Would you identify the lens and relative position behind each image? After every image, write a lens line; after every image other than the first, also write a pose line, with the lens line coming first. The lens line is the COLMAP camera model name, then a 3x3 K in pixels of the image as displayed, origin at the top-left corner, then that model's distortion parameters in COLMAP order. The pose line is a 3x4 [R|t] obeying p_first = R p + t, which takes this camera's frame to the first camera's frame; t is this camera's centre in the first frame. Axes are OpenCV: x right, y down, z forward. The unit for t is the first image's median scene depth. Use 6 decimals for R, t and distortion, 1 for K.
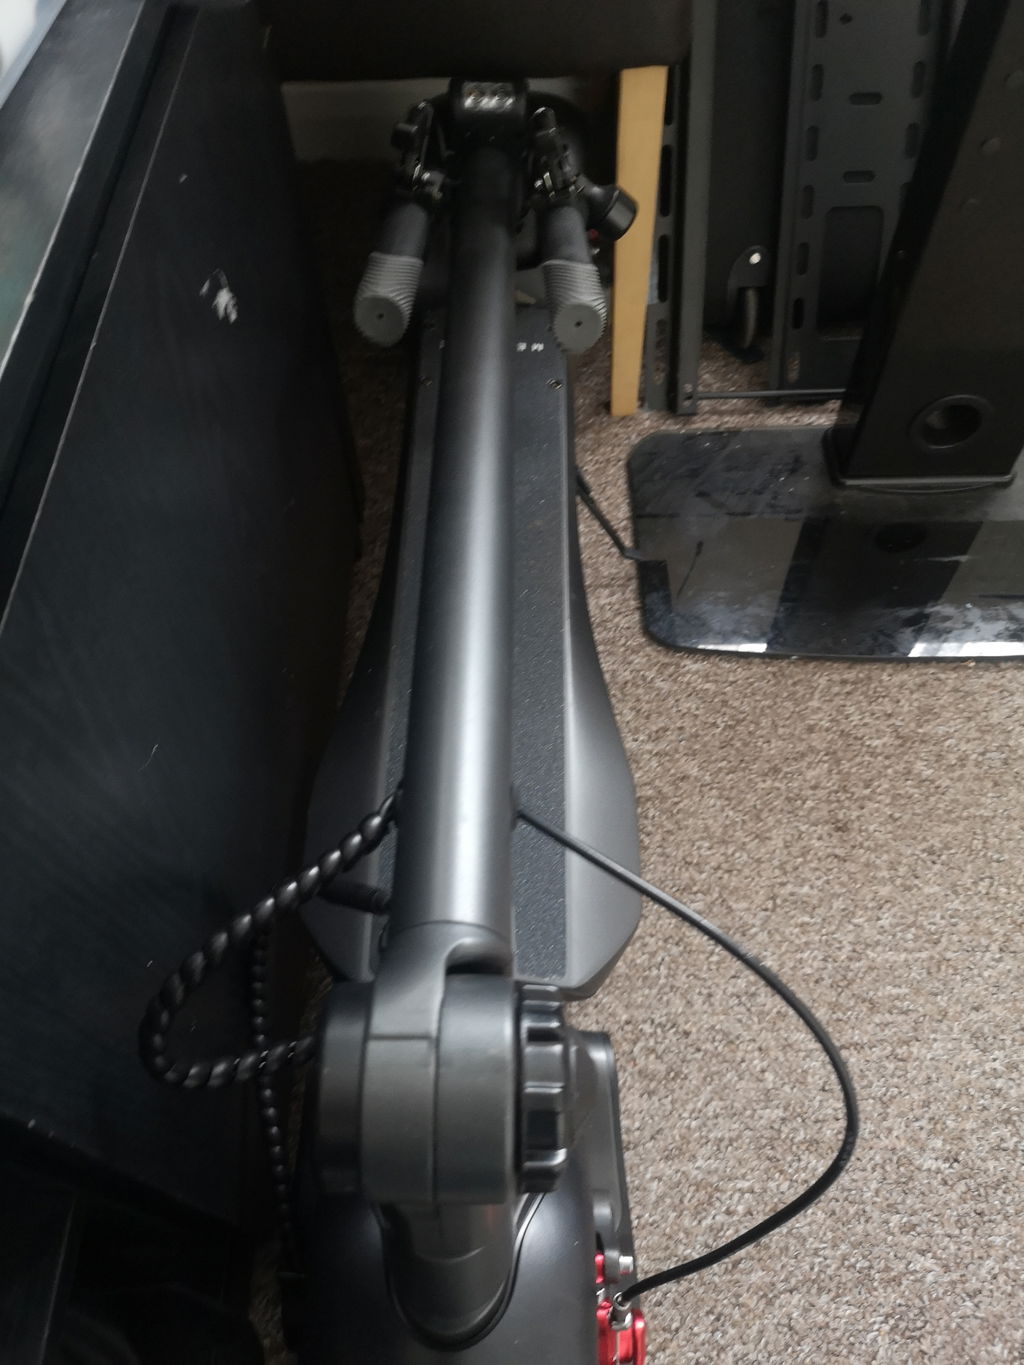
lens RADIAL K [[1077.1, 0, 512.5], [0, 1077.1, 682.4], [0, 0, 1]] dist [-0.001326, -0.009232]
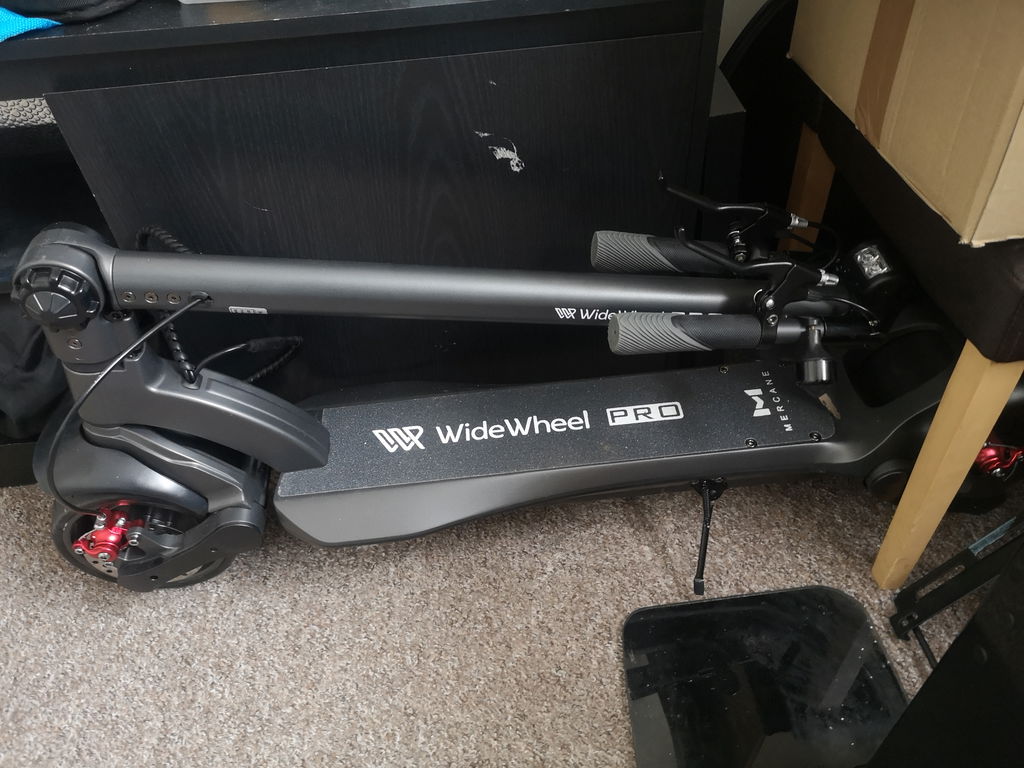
lens RADIAL K [[808.0, 0, 513.5], [0, 808.0, 384.4], [0, 0, 1]] dist [-0.001326, -0.009232]
pose [[0.090618, 0.709286, -0.699072, 0.690345], [-0.804371, 0.466006, 0.368546, -0.477927], [0.587176, 0.528916, 0.612757, 0.247454]]
